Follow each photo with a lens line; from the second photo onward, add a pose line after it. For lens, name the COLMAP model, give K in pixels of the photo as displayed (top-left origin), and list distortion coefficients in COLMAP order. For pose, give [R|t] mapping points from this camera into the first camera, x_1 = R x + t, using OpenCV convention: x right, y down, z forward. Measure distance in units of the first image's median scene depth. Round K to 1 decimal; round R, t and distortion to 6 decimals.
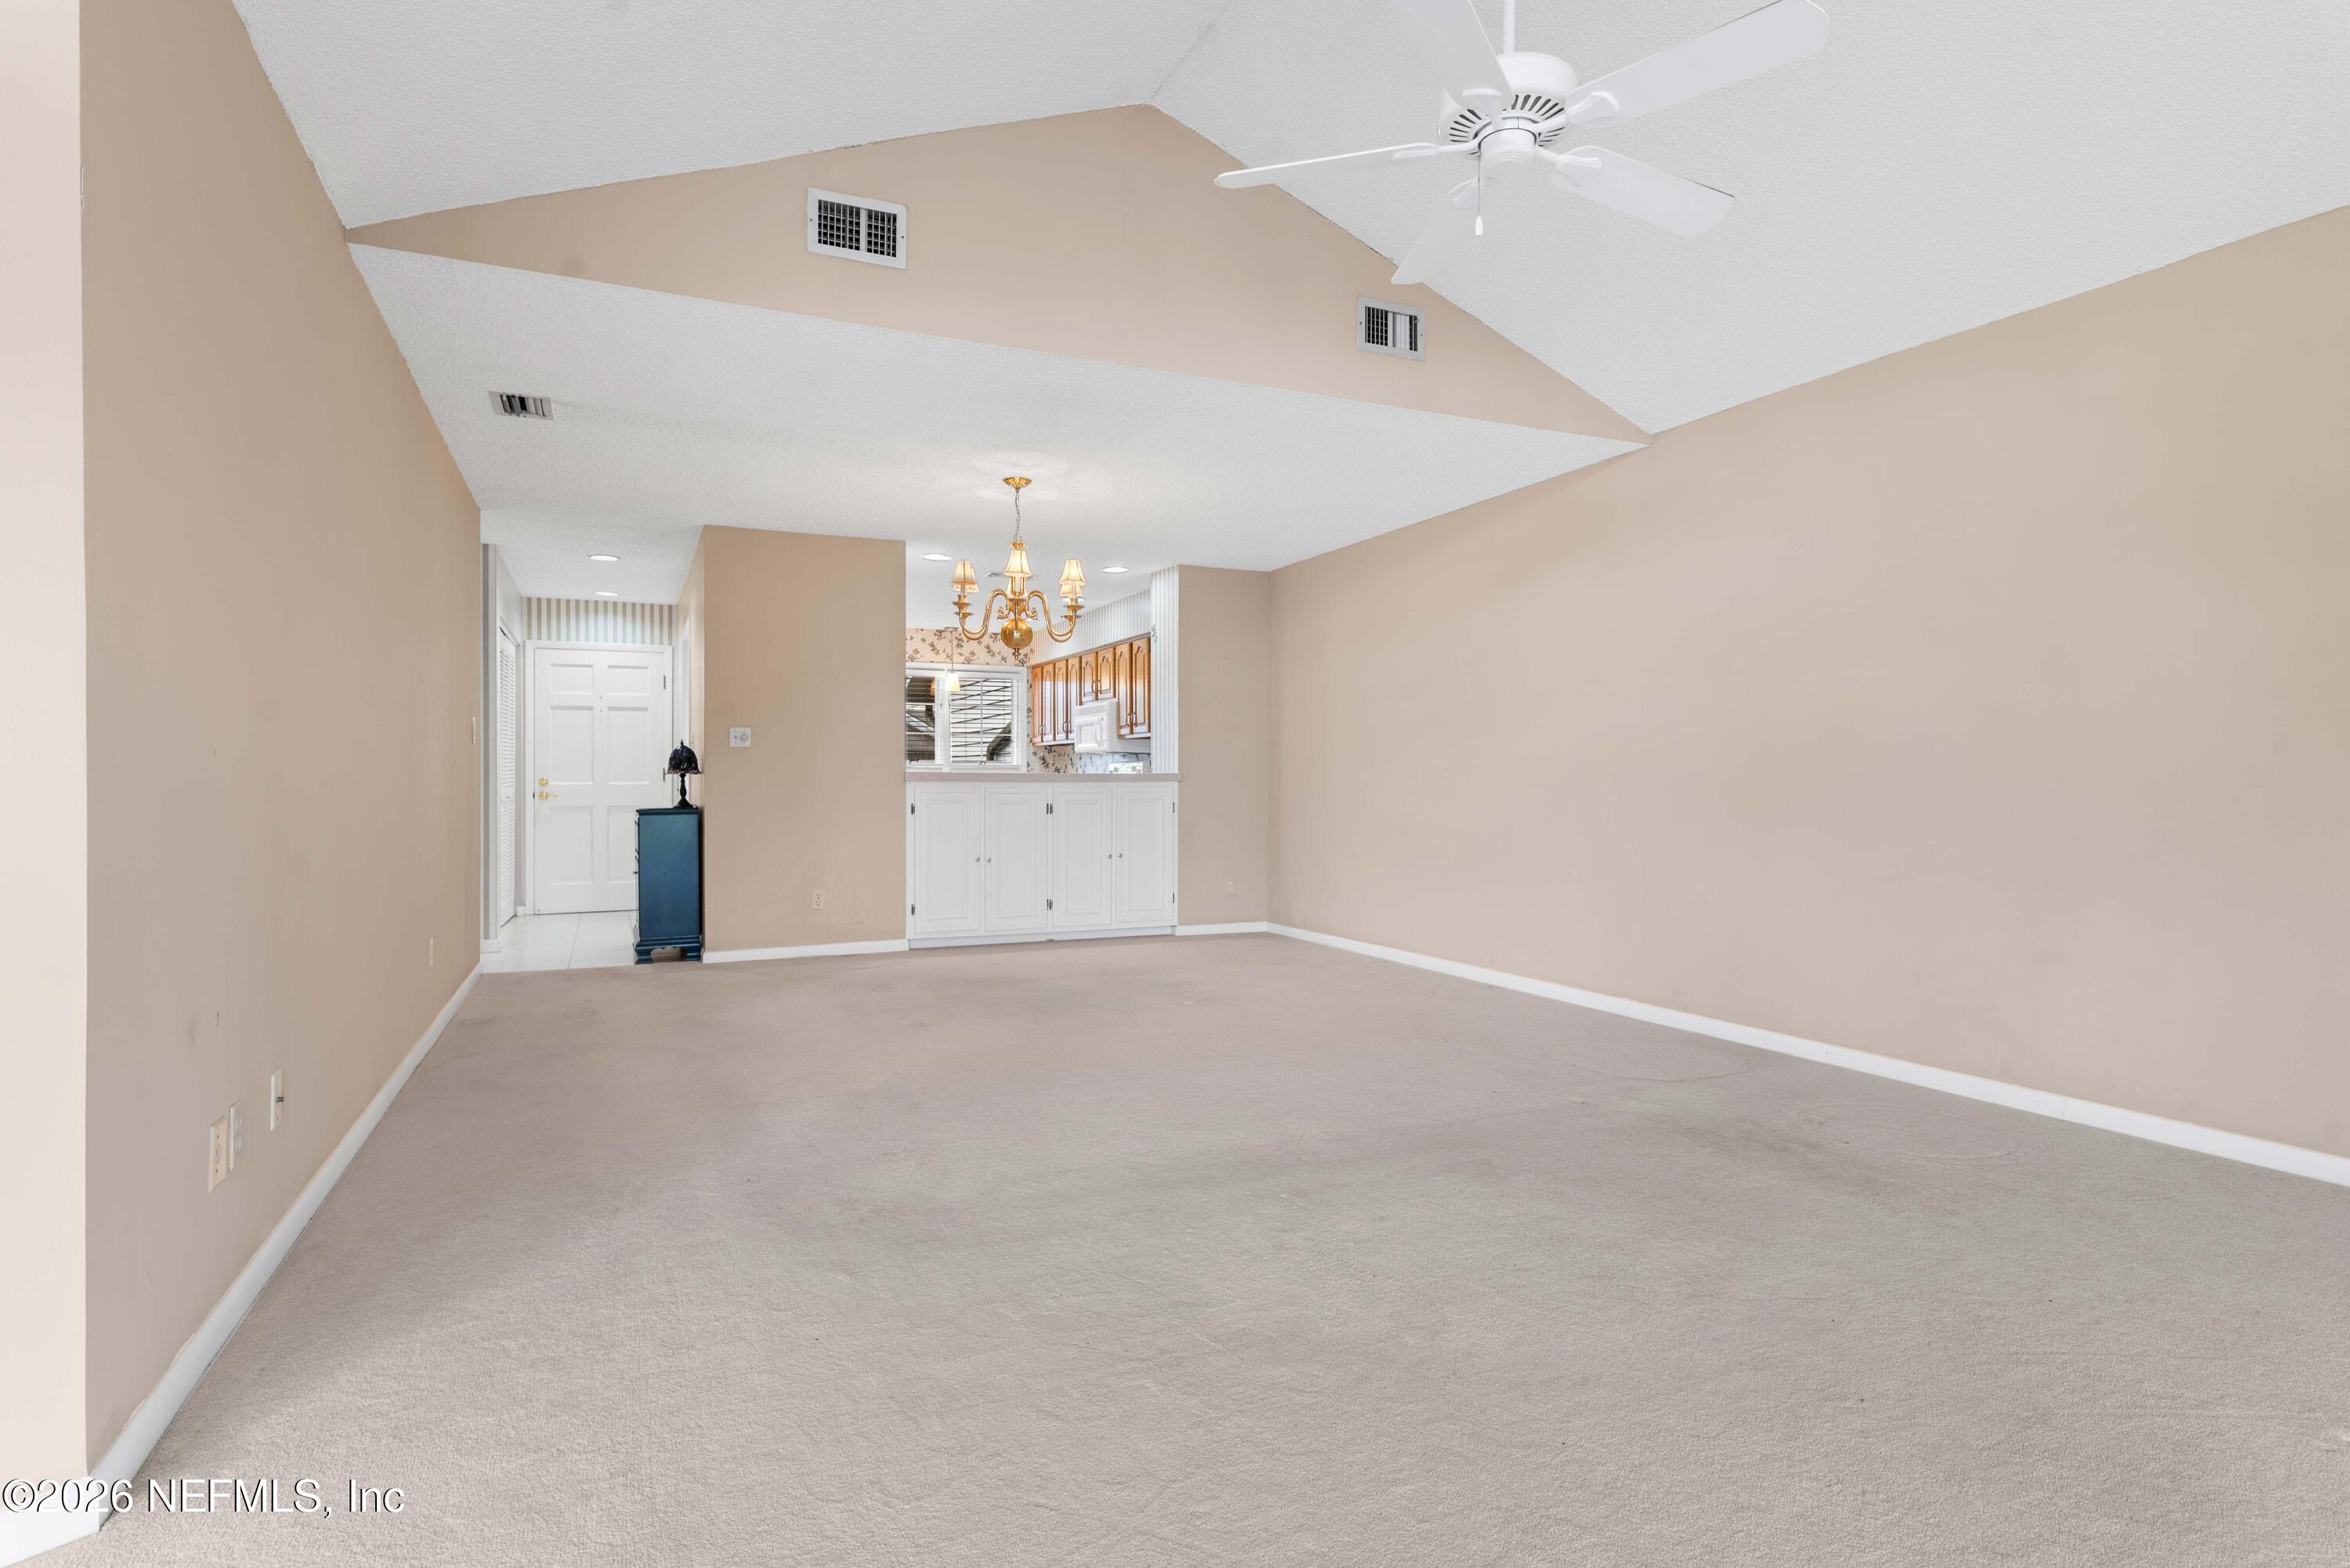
lens RADIAL K [[1193.2, 0, 1180.5], [0, 1193.2, 773.9], [0, 0, 1]] dist [-0.002942, 0.002421]
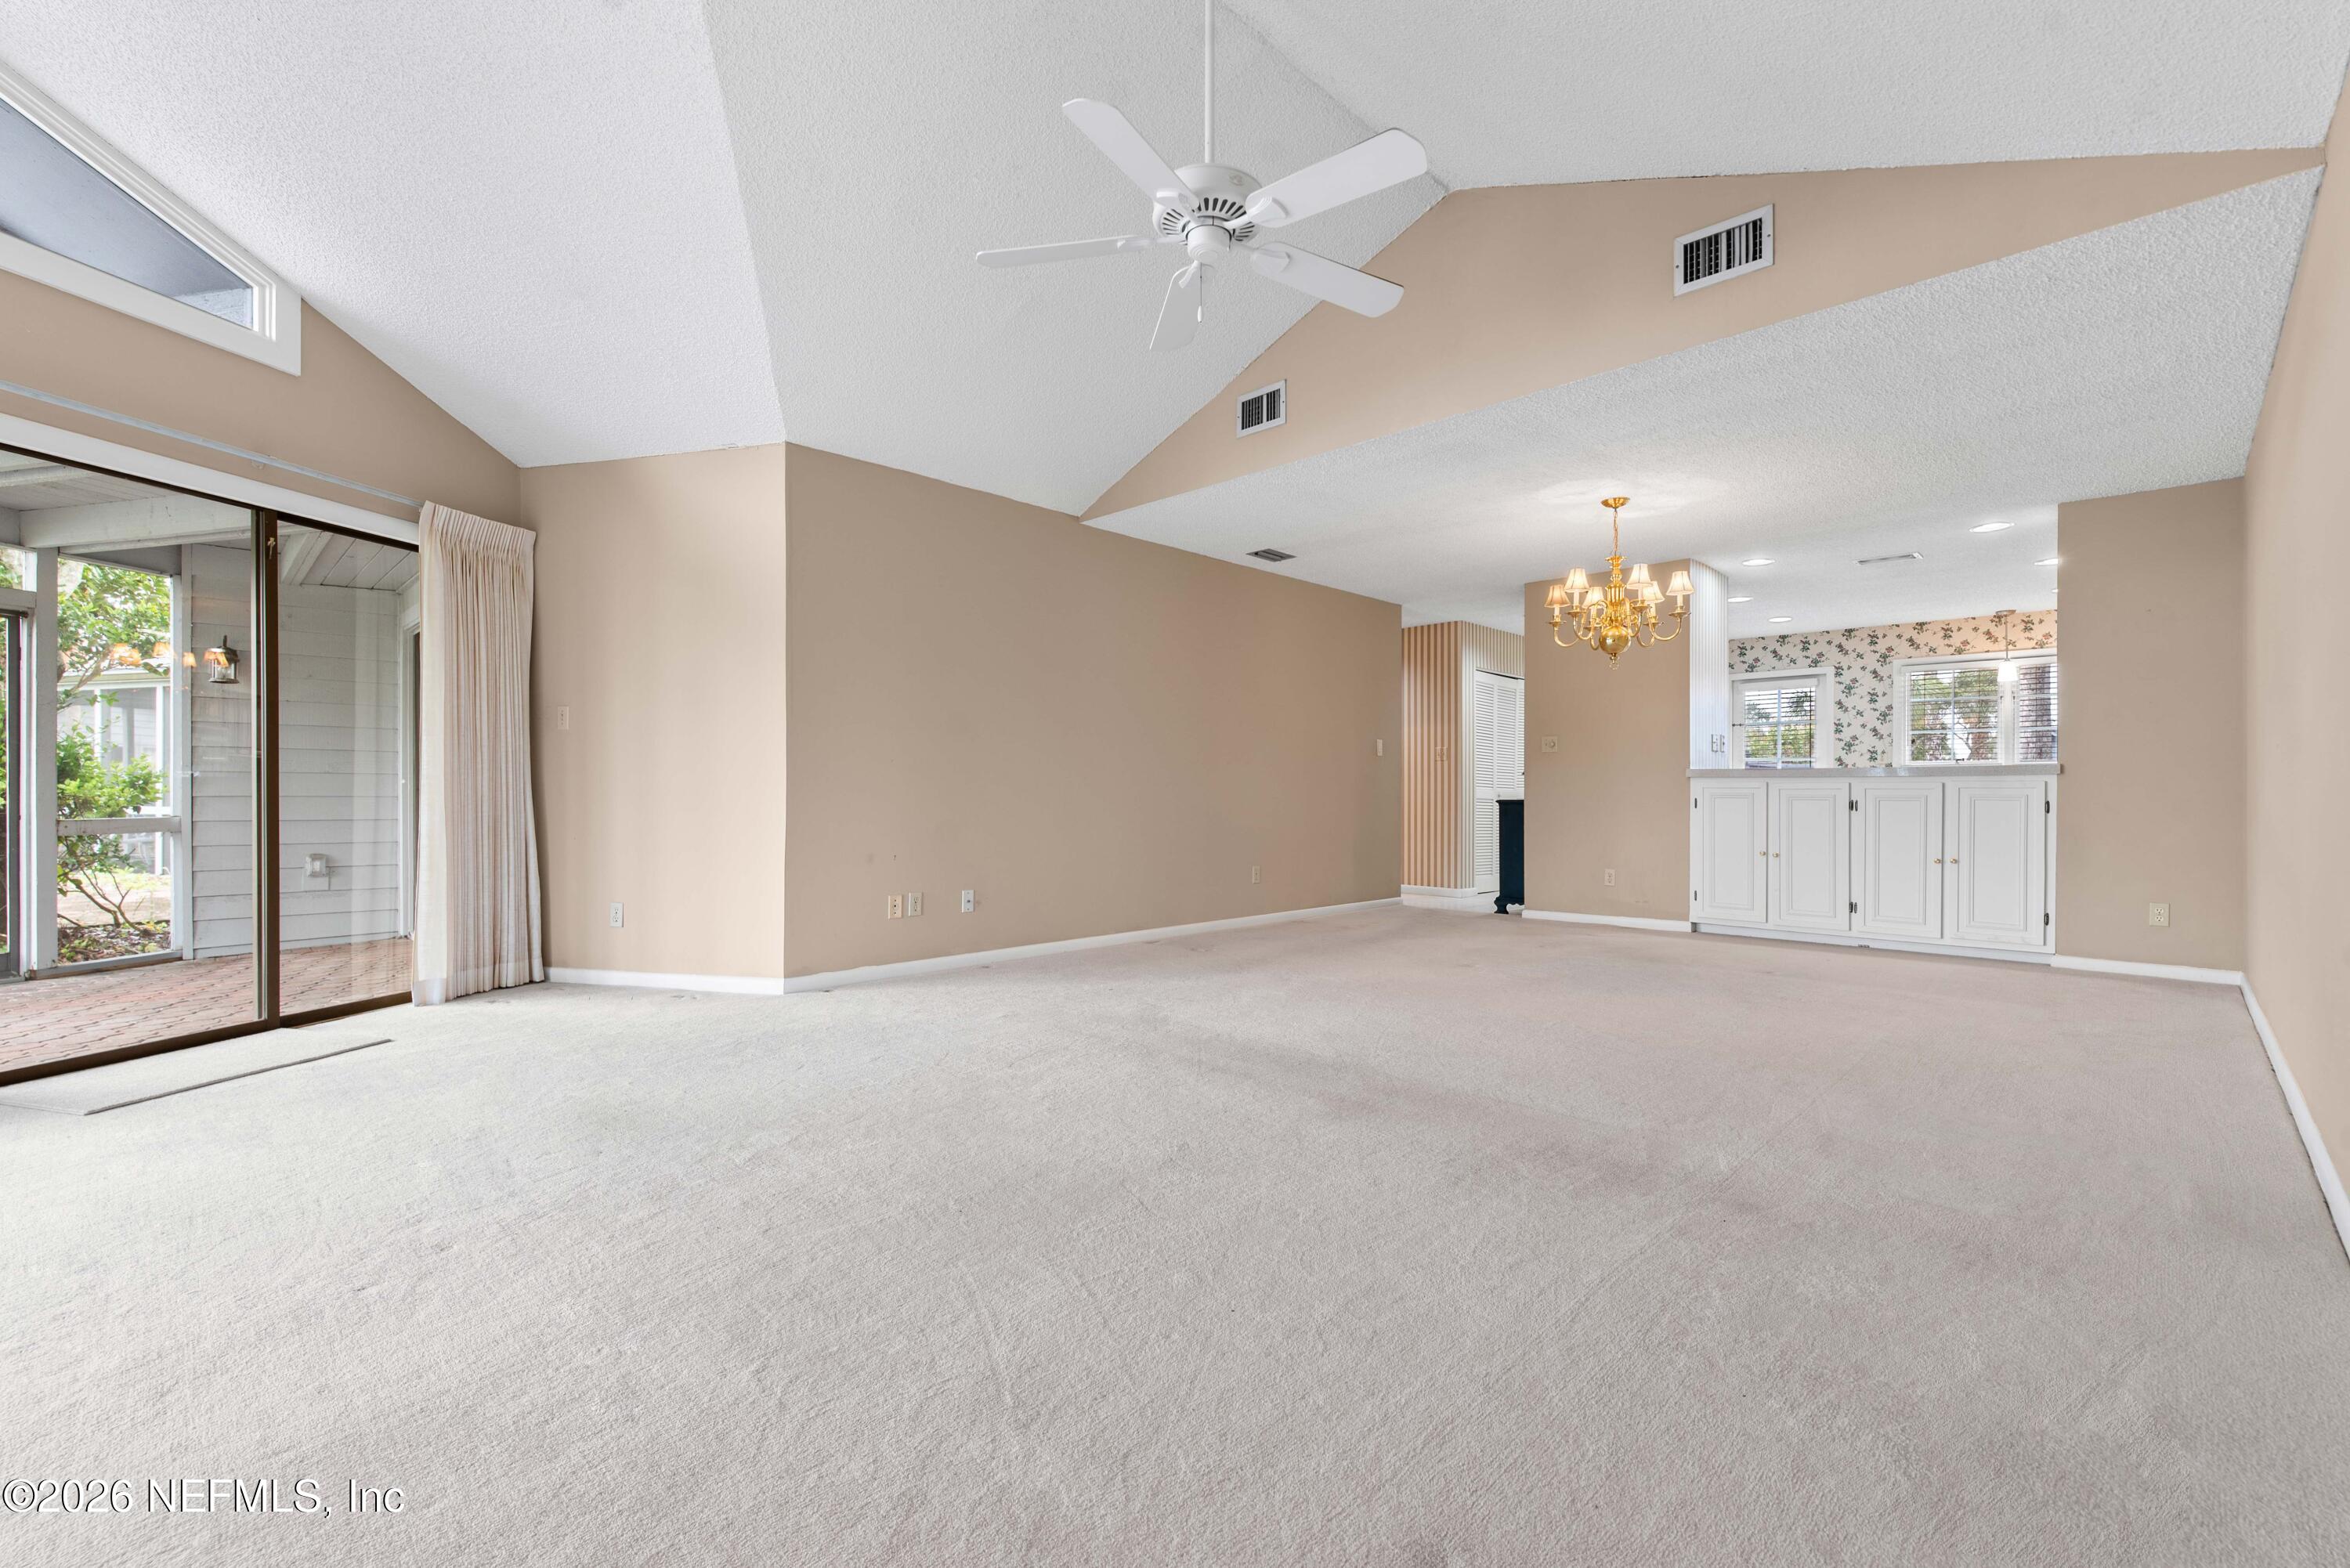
lens RADIAL K [[1008.1, 0, 1160.3], [0, 1008.1, 794.2], [0, 0, 1]] dist [-0.002906, -0.000986]
pose [[0.348413, 0.000764, -0.937341, 0.305316], [0.004123, 0.999989, 0.002348, 0.011084], [0.937332, -0.004682, 0.348406, 0.145612]]
